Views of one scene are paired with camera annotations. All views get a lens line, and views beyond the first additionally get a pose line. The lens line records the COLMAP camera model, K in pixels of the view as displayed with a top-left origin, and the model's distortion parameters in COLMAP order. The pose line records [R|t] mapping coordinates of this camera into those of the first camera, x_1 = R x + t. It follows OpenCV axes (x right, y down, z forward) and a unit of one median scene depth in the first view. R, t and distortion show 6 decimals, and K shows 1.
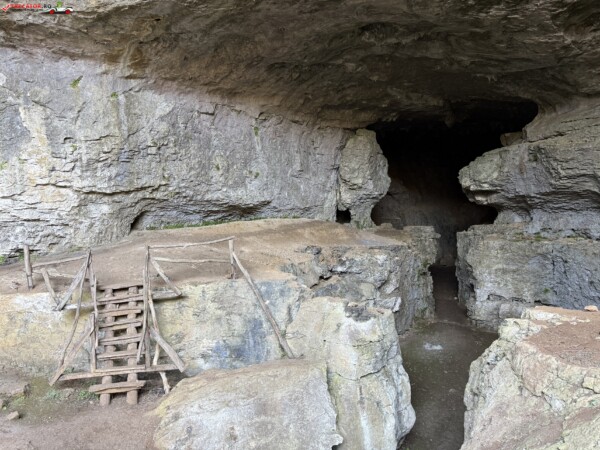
lens RADIAL K [[418.4, 0, 299.2], [0, 418.4, 225.7], [0, 0, 1]] dist [0.077238, -0.080484]
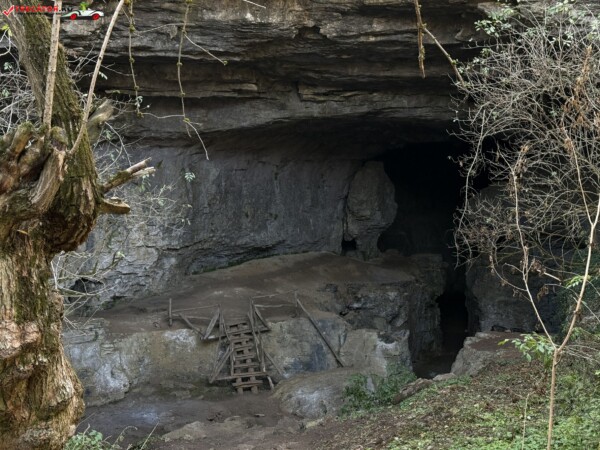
lens RADIAL K [[831.5, 0, 296.3], [0, 831.5, 227.6], [0, 0, 1]] dist [0.174743, 0.000000]
pose [[0.993341, -0.005573, 0.115081, -0.312093], [0.001383, 0.999334, 0.036457, -0.182230], [-0.115207, -0.036055, 0.992687, -1.161829]]
